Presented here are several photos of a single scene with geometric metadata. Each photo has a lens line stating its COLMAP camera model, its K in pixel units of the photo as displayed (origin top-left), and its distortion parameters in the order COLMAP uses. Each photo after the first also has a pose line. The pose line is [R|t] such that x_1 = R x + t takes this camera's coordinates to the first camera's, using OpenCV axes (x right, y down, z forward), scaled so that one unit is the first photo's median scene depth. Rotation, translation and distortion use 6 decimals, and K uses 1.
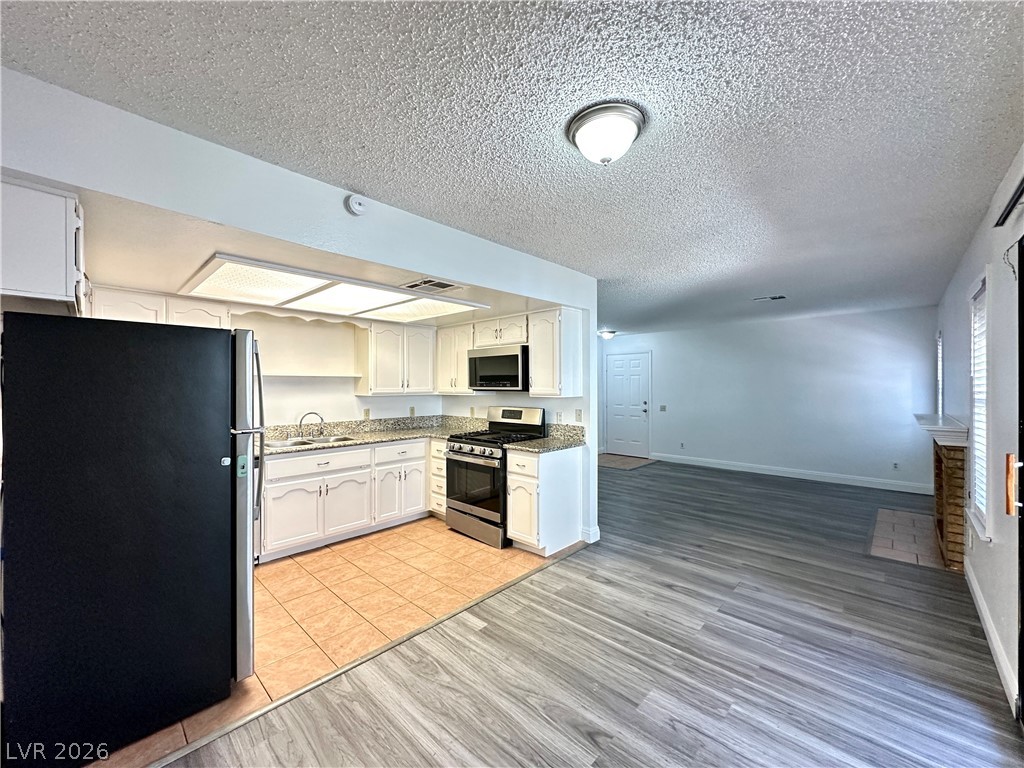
lens RADIAL K [[407.8, 0, 508.9], [0, 407.8, 383.6], [0, 0, 1]] dist [-0.000480, -0.000931]
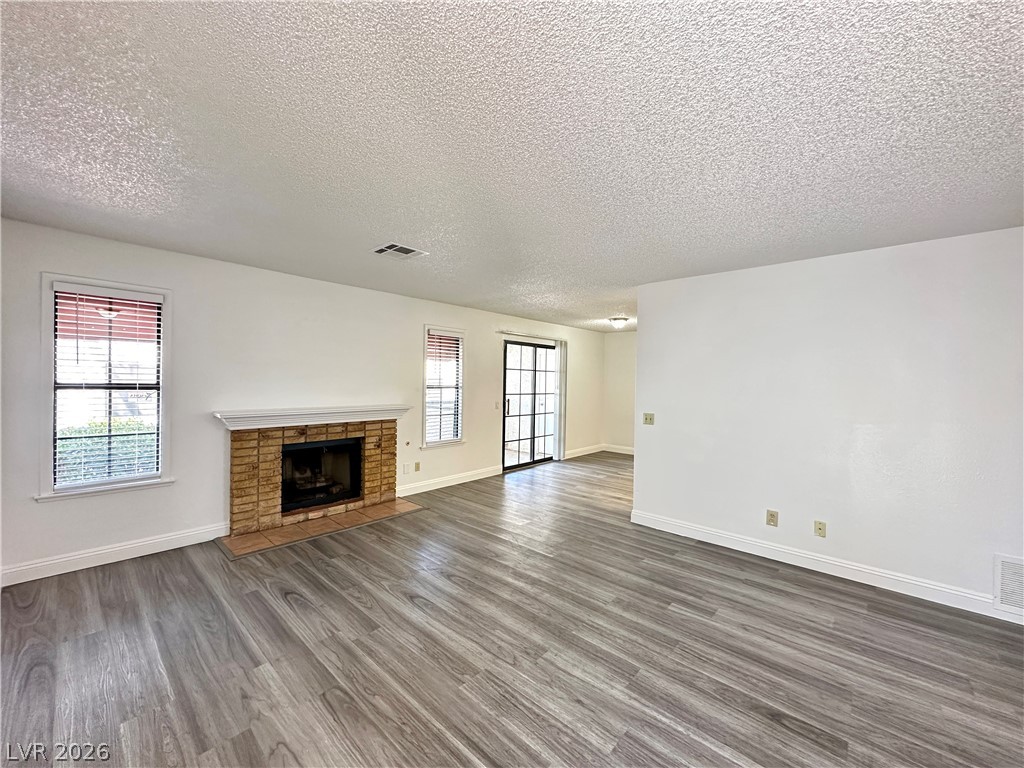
lens RADIAL K [[407.8, 0, 514.4], [0, 407.8, 385.0], [0, 0, 1]] dist [-0.000480, -0.000931]
pose [[-0.999355, -0.015340, -0.032471, 0.615224], [-0.015641, 0.999837, 0.009032, 0.006515], [0.032327, 0.009534, -0.999432, 2.219428]]
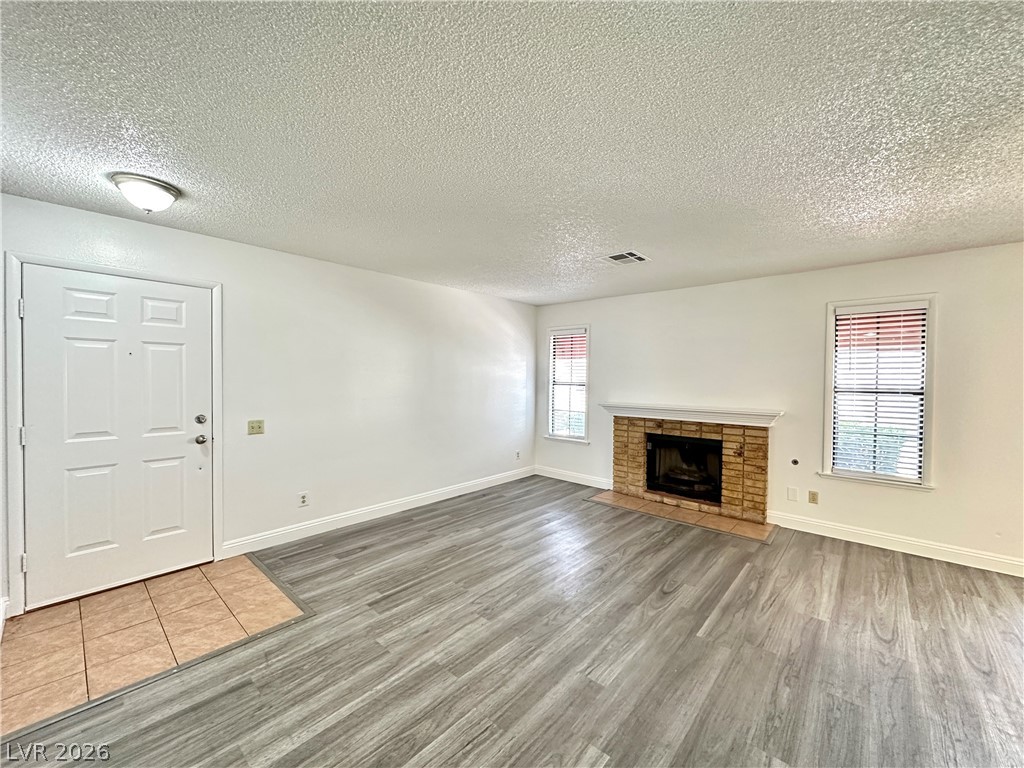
lens RADIAL K [[407.8, 0, 509.8], [0, 407.8, 380.0], [0, 0, 1]] dist [-0.000480, -0.000931]
pose [[-0.034516, -0.005481, 0.999389, -0.120608], [-0.013106, 0.999901, 0.005032, 0.010919], [-0.999318, -0.012924, -0.034584, 1.614864]]
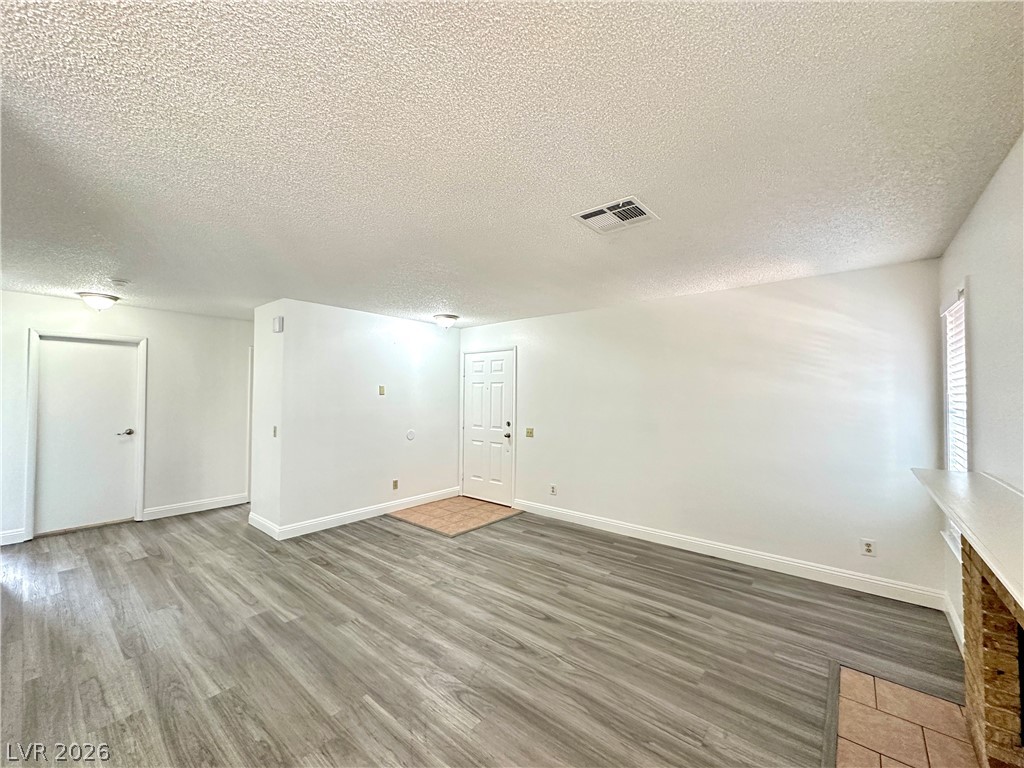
lens RADIAL K [[407.8, 0, 510.9], [0, 407.8, 388.6], [0, 0, 1]] dist [-0.000480, -0.000931]
pose [[0.997675, 0.006505, 0.067840, 0.649606], [-0.005782, 0.999924, -0.010843, -0.008332], [-0.067905, 0.010425, 0.997637, 0.729912]]
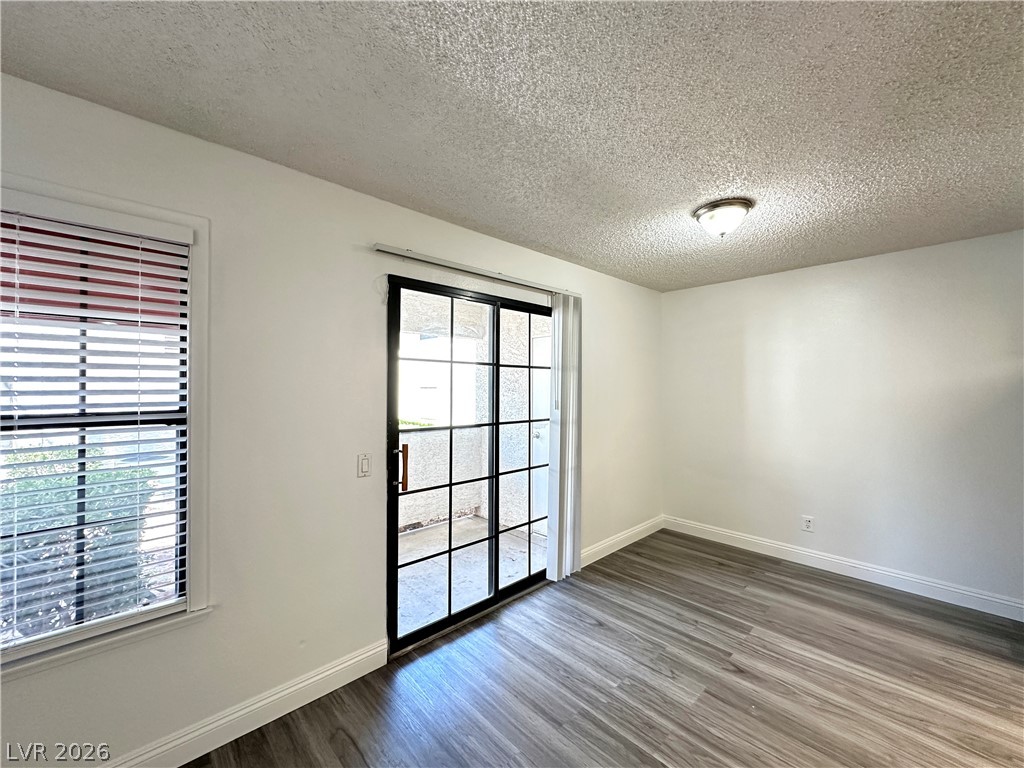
lens RADIAL K [[407.8, 0, 511.5], [0, 407.8, 386.6], [0, 0, 1]] dist [-0.000480, -0.000931]
pose [[-0.998802, 0.002932, 0.048843, 0.393064], [0.002697, 0.999985, -0.004864, -0.000364], [-0.048856, -0.004727, -0.998795, 1.071495]]
